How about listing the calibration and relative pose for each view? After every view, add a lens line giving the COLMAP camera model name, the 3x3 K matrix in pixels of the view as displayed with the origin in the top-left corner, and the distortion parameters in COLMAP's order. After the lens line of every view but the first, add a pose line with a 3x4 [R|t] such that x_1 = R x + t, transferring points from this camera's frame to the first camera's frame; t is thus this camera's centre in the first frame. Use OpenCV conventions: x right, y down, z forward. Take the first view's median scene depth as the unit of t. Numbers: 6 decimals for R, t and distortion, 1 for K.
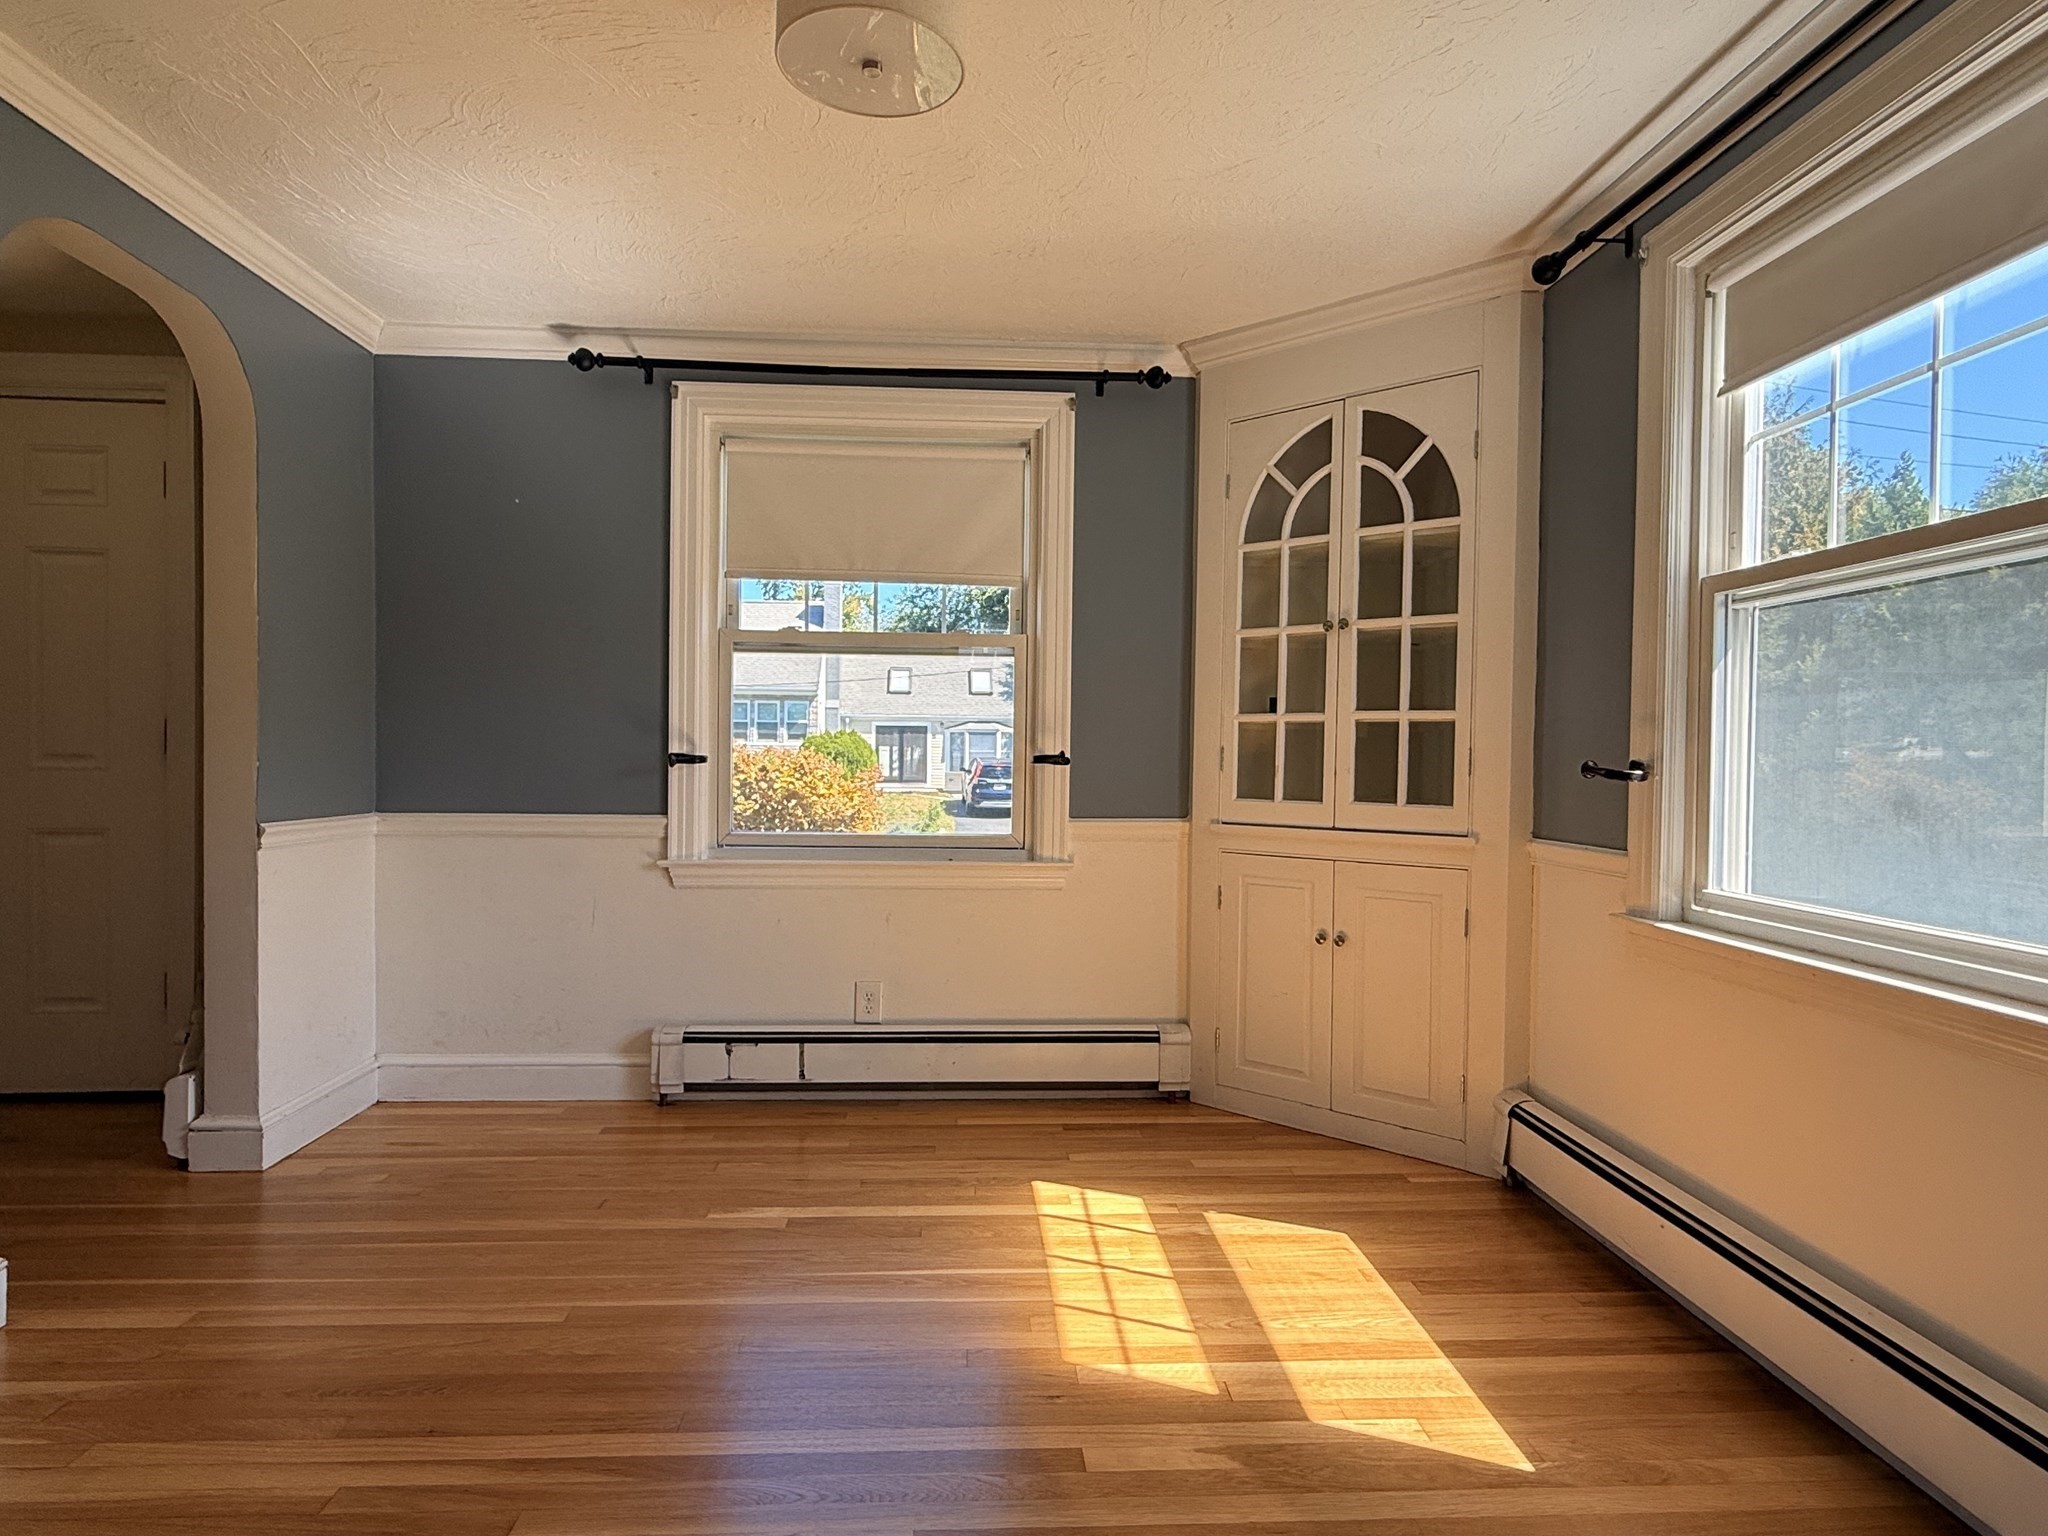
lens RADIAL K [[1144.7, 0, 1014.7], [0, 1144.7, 764.2], [0, 0, 1]] dist [0.004206, -0.003582]
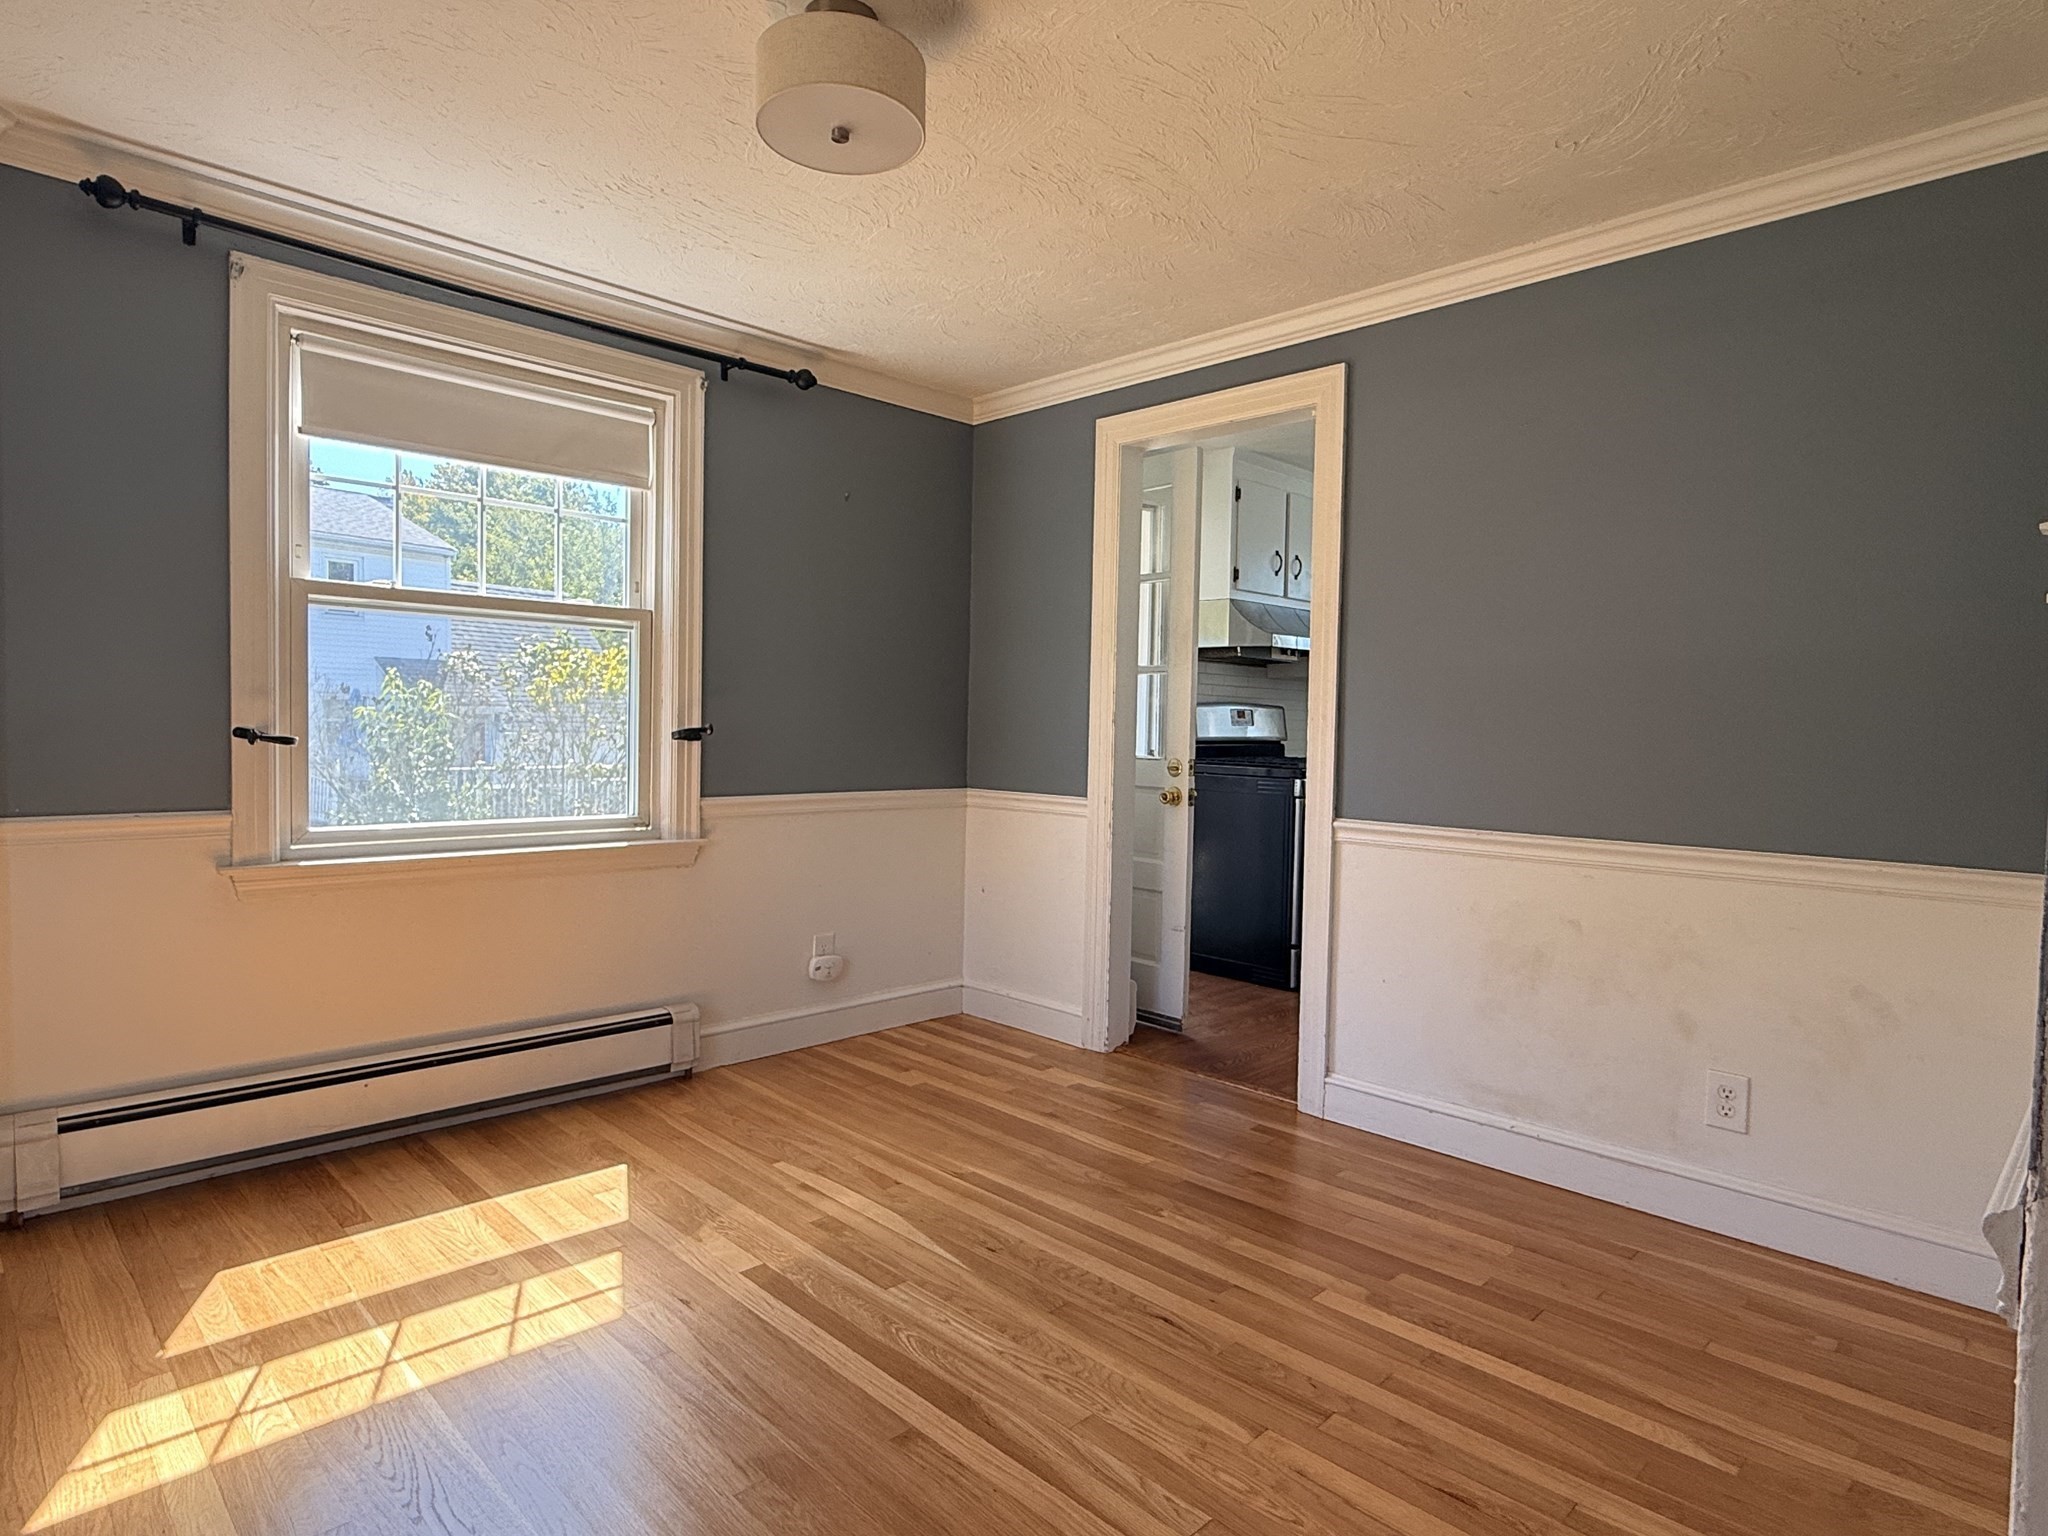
lens RADIAL K [[1144.7, 0, 1025.8], [0, 1144.7, 767.9], [0, 0, 1]] dist [0.004206, -0.003582]
pose [[-0.668108, -0.053448, 0.742142, -0.853472], [-0.019689, 0.998337, 0.054175, -0.042694], [-0.743804, 0.021583, -0.668049, 1.257597]]
